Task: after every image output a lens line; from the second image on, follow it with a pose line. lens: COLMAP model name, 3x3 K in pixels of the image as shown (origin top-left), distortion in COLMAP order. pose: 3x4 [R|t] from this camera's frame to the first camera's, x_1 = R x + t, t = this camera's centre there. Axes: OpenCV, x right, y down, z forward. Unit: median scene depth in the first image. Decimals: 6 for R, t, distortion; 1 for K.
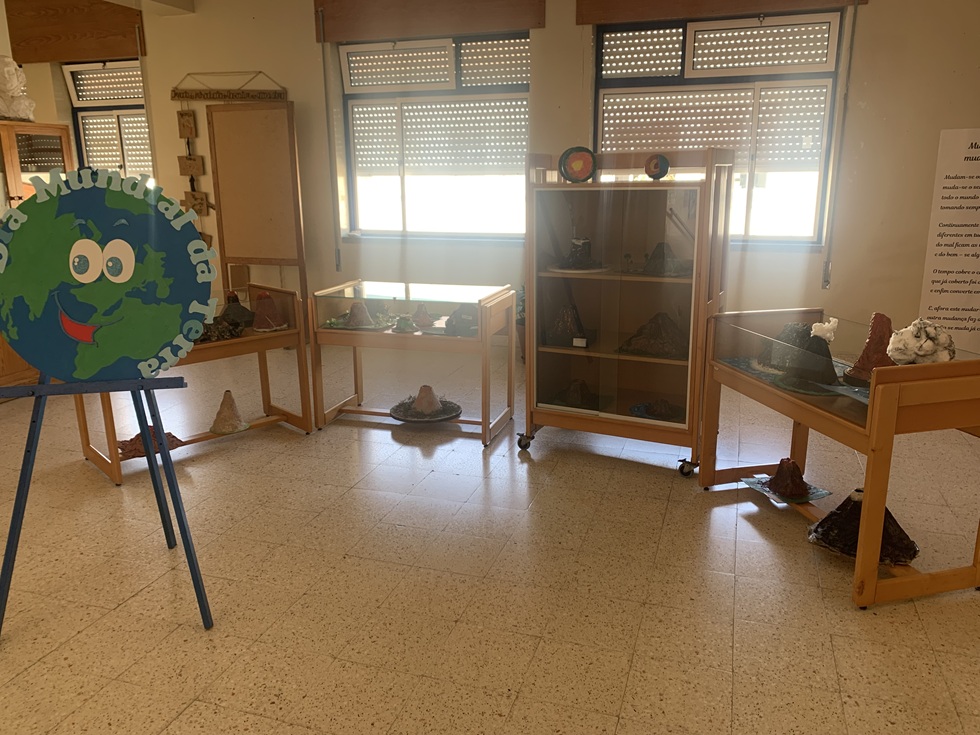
lens RADIAL K [[744.0, 0, 492.4], [0, 744.0, 368.1], [0, 0, 1]] dist [0.011689, -0.020810]
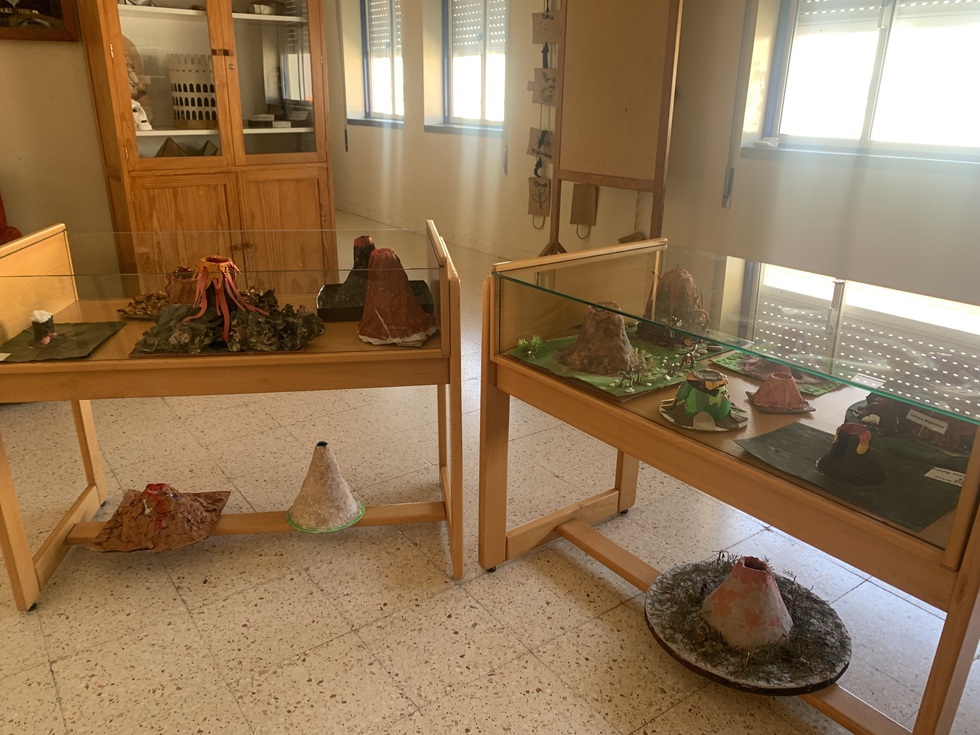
lens RADIAL K [[744.0, 0, 485.3], [0, 744.0, 371.7], [0, 0, 1]] dist [0.011689, -0.020810]
pose [[0.803244, 0.218613, -0.554083, -0.009788], [-0.158942, 0.975151, 0.154329, -0.067171], [0.574053, -0.035897, 0.818031, 0.426478]]
